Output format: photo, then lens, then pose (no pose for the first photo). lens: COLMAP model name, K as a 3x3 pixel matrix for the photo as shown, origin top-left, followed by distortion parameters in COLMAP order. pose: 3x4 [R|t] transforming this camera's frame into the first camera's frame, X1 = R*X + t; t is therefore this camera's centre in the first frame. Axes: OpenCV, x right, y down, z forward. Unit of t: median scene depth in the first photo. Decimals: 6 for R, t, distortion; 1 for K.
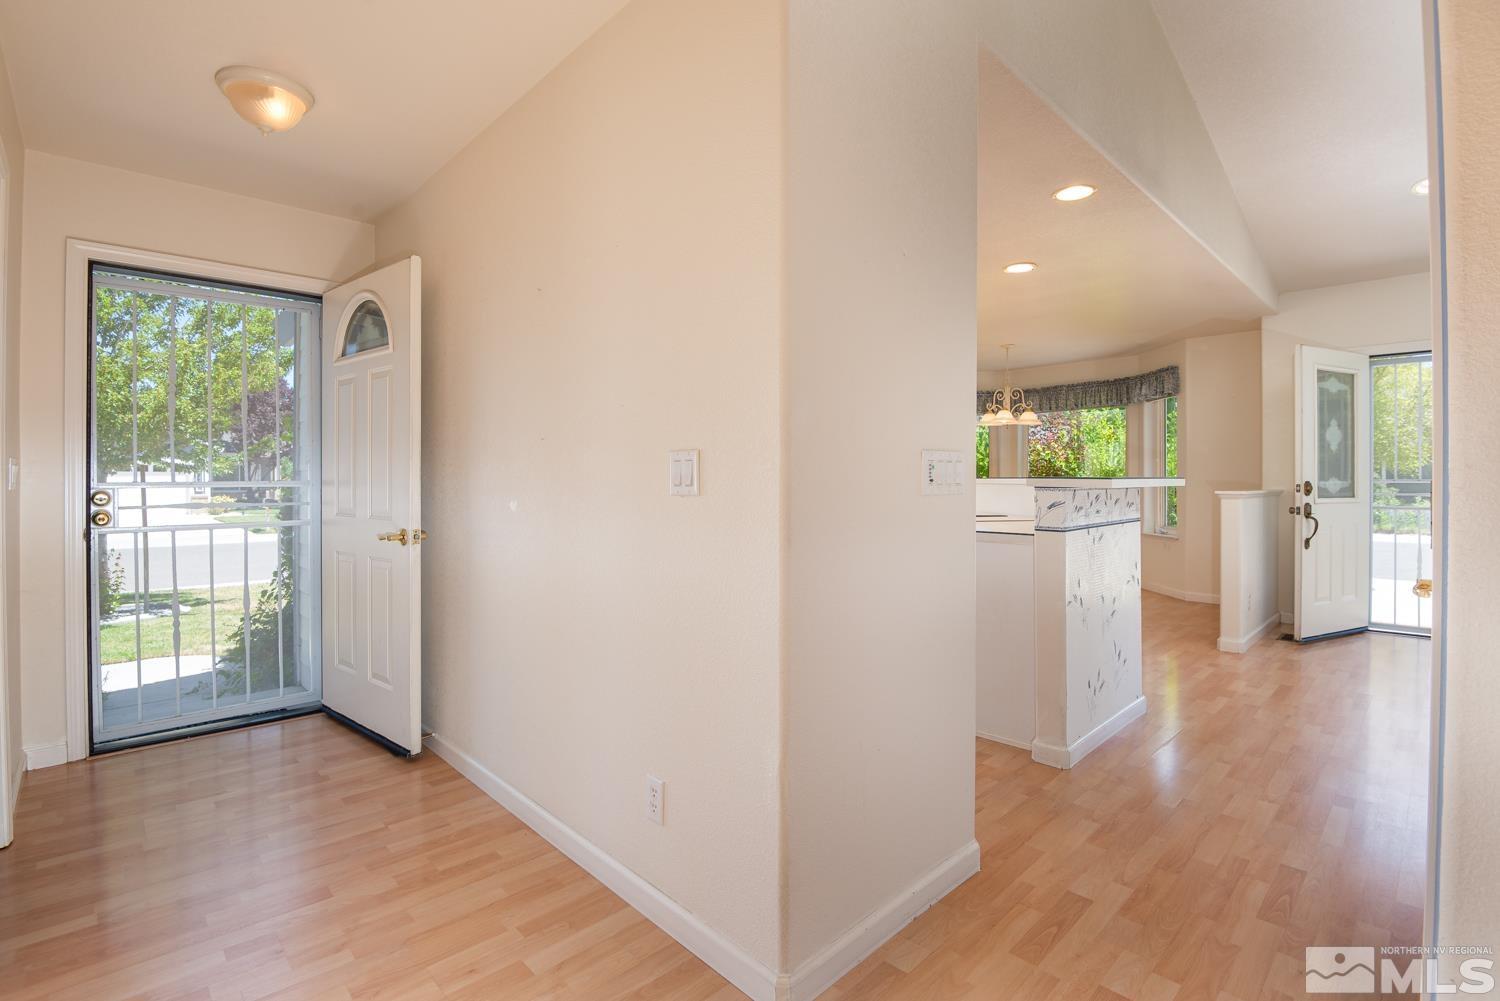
lens RADIAL K [[689.6, 0, 744.7], [0, 689.6, 494.2], [0, 0, 1]] dist [0.000789, -0.024178]
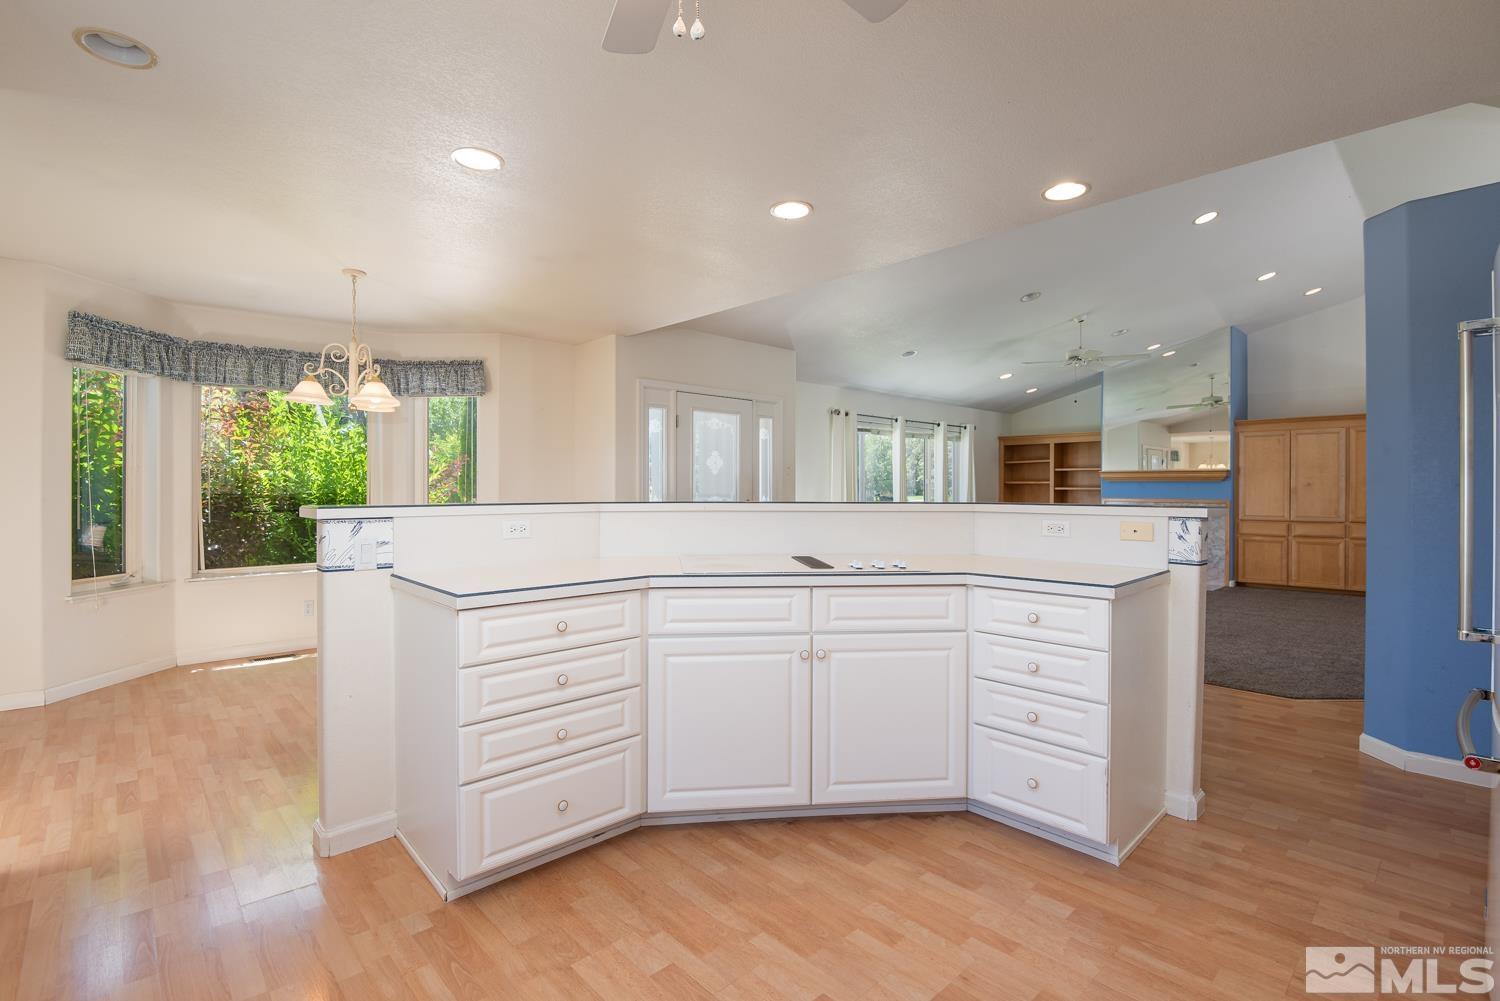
lens RADIAL K [[689.6, 0, 744.7], [0, 689.6, 494.2], [0, 0, 1]] dist [0.000789, -0.024178]
pose [[0.015461, -0.003919, 0.999873, -0.206734], [0.014851, 0.999883, 0.003690, -0.023375], [-0.999770, 0.014792, 0.015517, 0.671177]]
